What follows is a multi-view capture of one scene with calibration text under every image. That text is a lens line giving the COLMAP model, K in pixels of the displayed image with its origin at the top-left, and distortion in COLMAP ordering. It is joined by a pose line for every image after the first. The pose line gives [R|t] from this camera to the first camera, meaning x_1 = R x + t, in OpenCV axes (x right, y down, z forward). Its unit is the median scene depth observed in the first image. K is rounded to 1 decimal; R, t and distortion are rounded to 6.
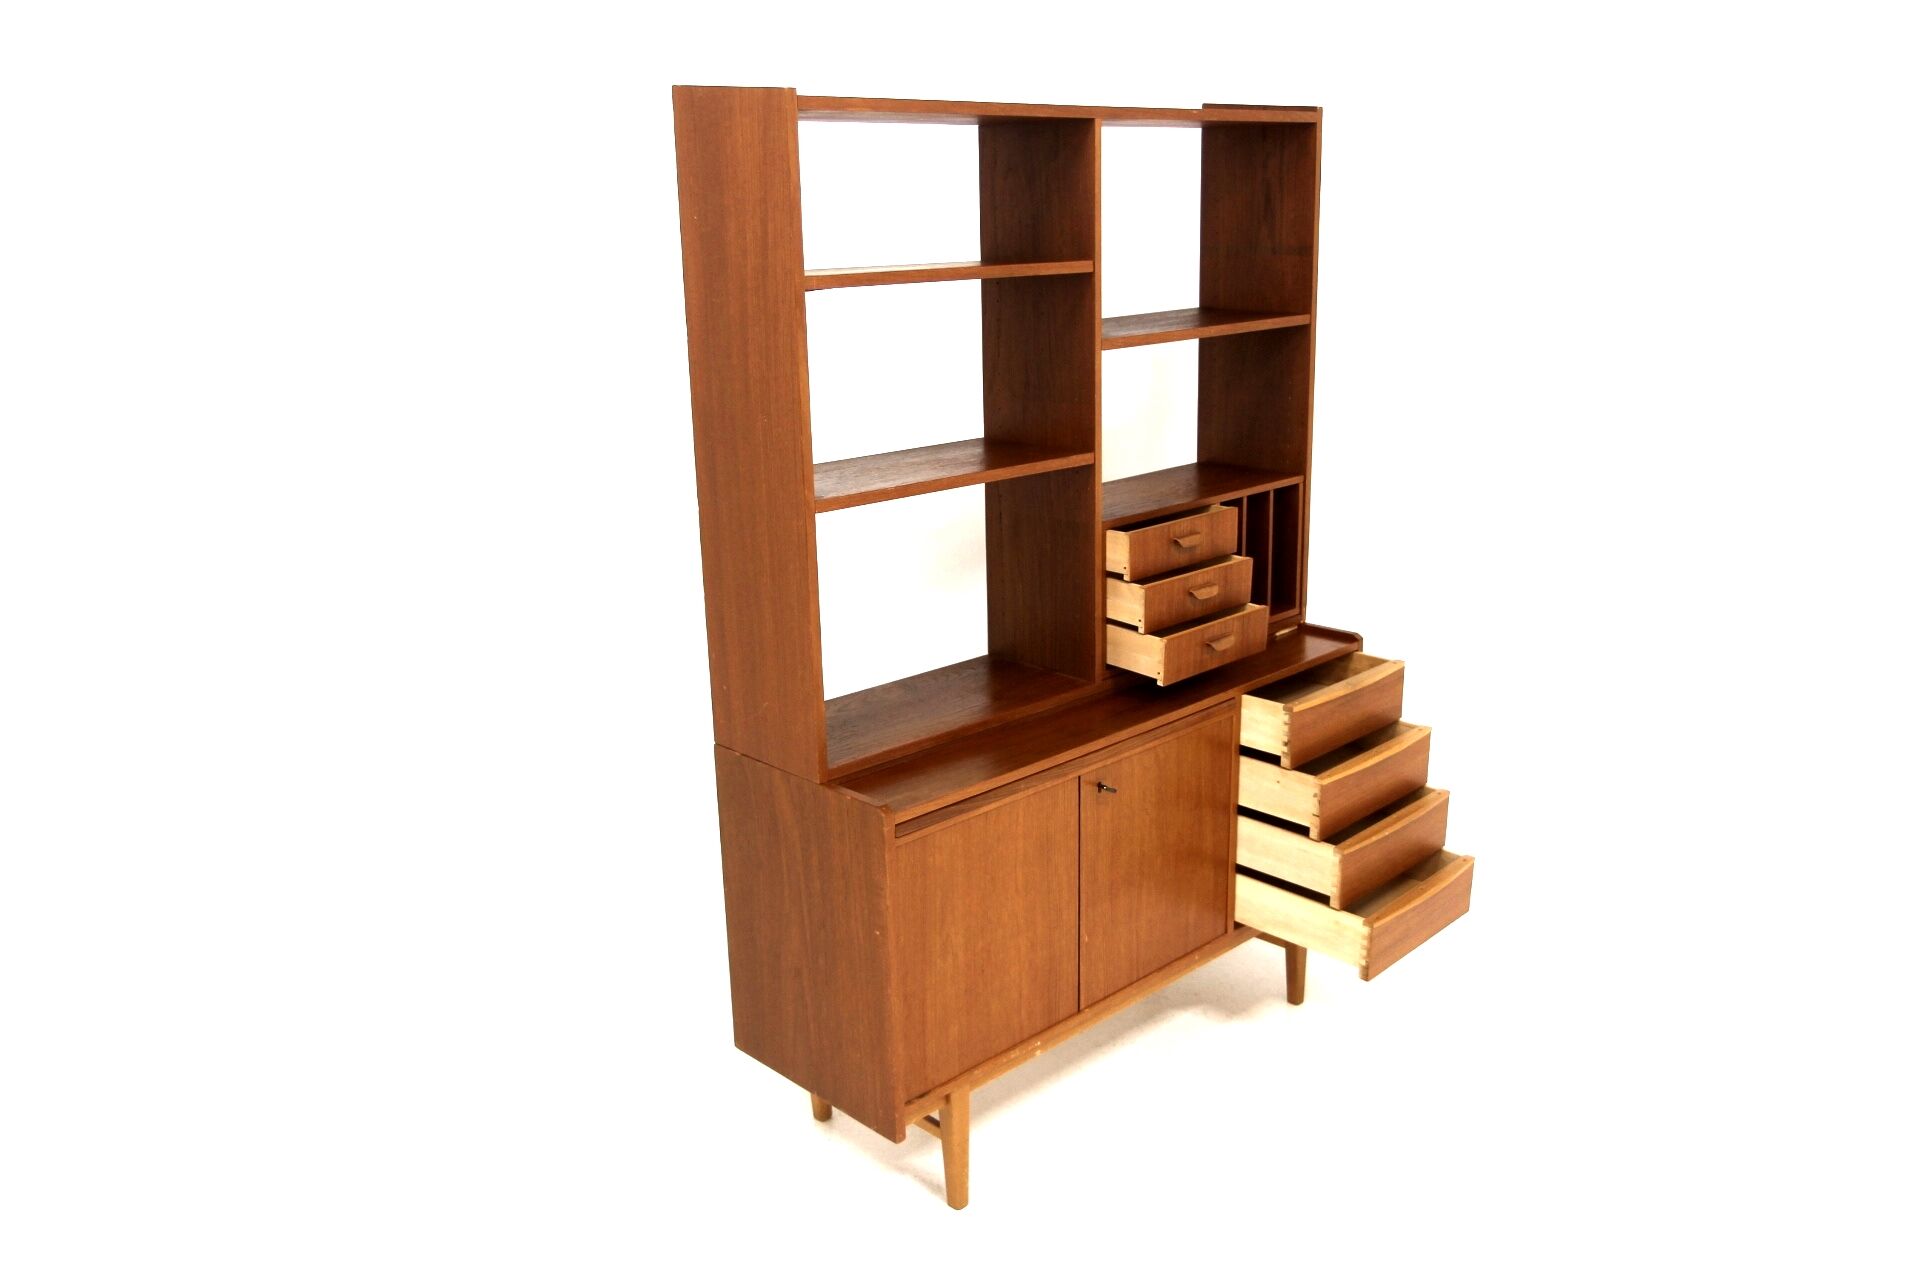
lens RADIAL K [[1617.8, 0, 962.4], [0, 1617.8, 641.0], [0, 0, 1]] dist [-0.065033, -0.002334]
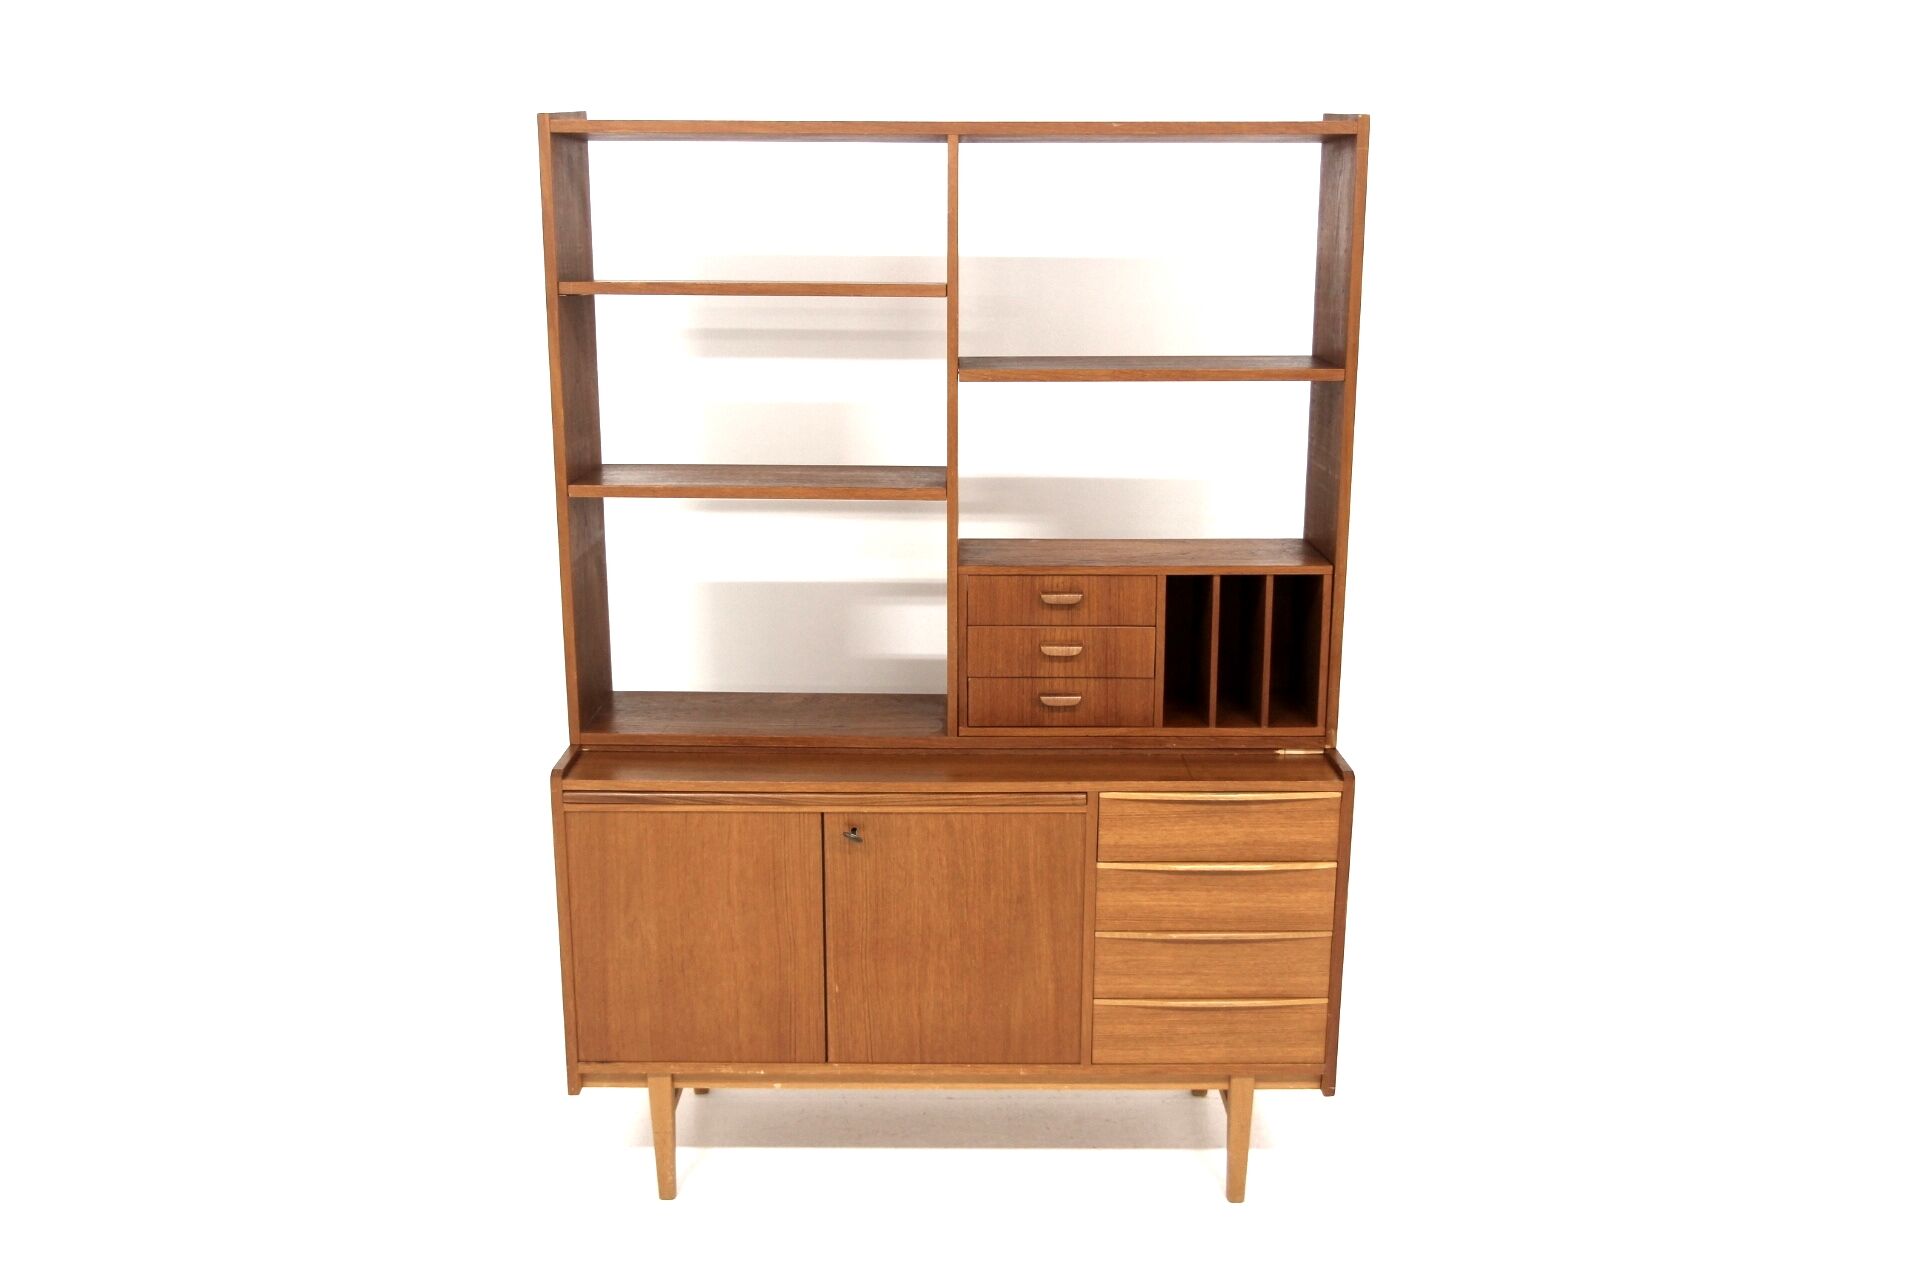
lens RADIAL K [[1708.3, 0, 944.5], [0, 1708.3, 644.8], [0, 0, 1]] dist [-0.049010, 0.001030]
pose [[0.713031, 0.181980, -0.677105, 0.784266], [-0.204898, 0.977655, 0.046986, -0.076155], [0.670525, 0.105235, 0.734385, 0.287688]]
